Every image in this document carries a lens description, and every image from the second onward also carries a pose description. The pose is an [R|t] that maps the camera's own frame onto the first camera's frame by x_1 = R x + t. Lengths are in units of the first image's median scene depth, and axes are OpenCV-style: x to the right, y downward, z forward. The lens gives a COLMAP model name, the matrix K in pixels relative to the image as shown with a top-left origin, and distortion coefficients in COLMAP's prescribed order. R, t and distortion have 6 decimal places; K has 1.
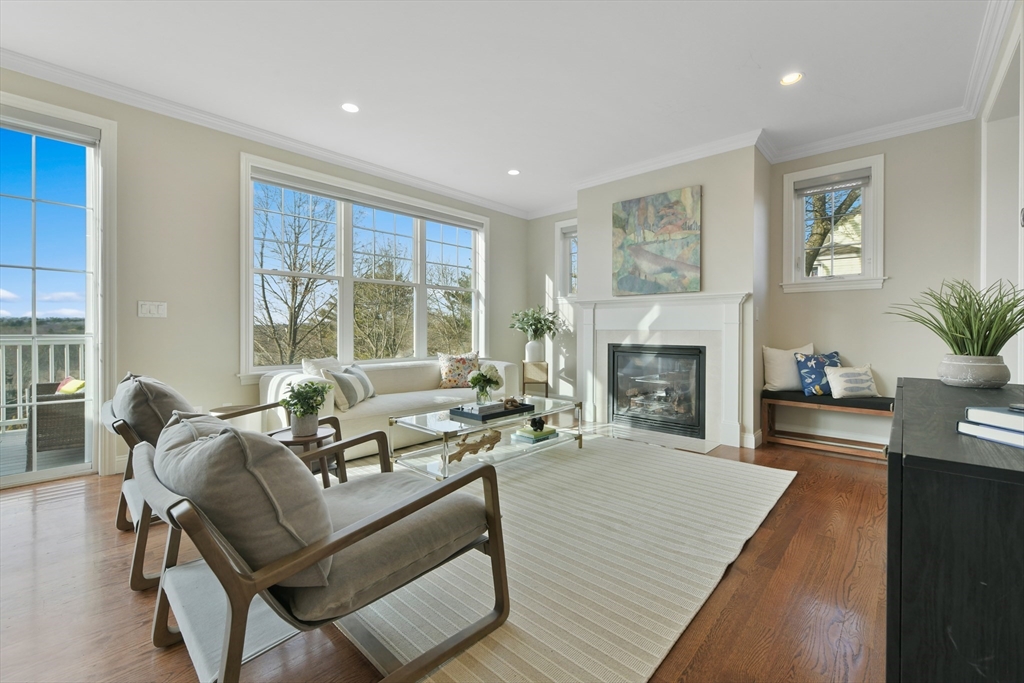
lens RADIAL K [[439.0, 0, 516.2], [0, 439.0, 333.3], [0, 0, 1]] dist [0.007184, 0.000934]
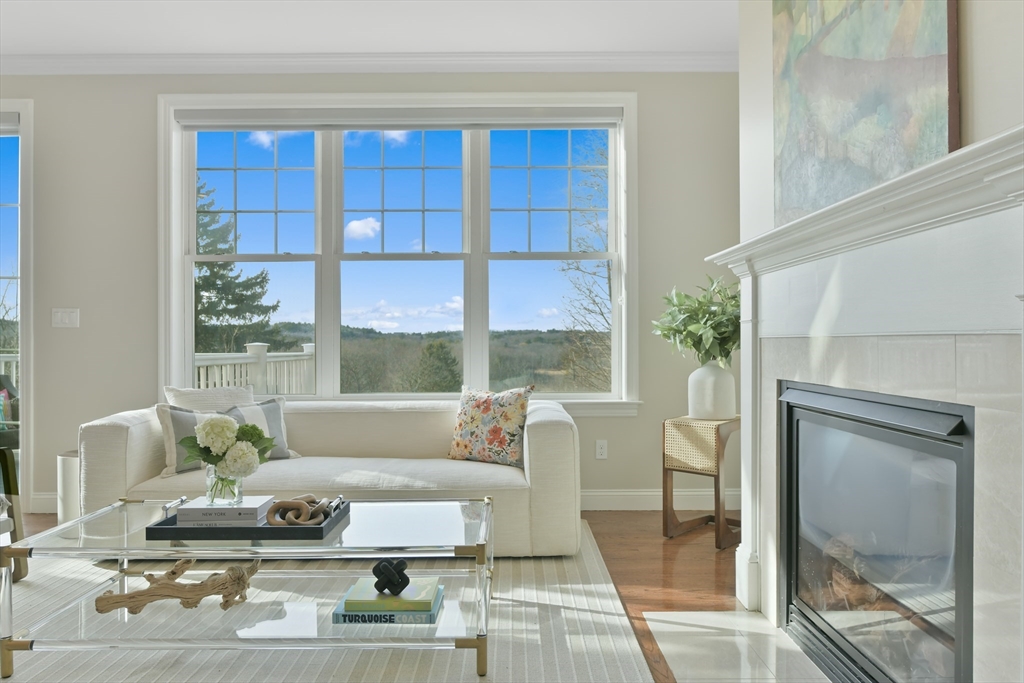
lens RADIAL K [[696.8, 0, 510.2], [0, 696.8, 342.8], [0, 0, 1]] dist [0.005730, 0.002003]
pose [[0.666786, -0.003606, -0.745241, 0.548826], [-0.001425, 0.999980, -0.006113, -0.000949], [0.745248, 0.005138, 0.666767, 0.609535]]
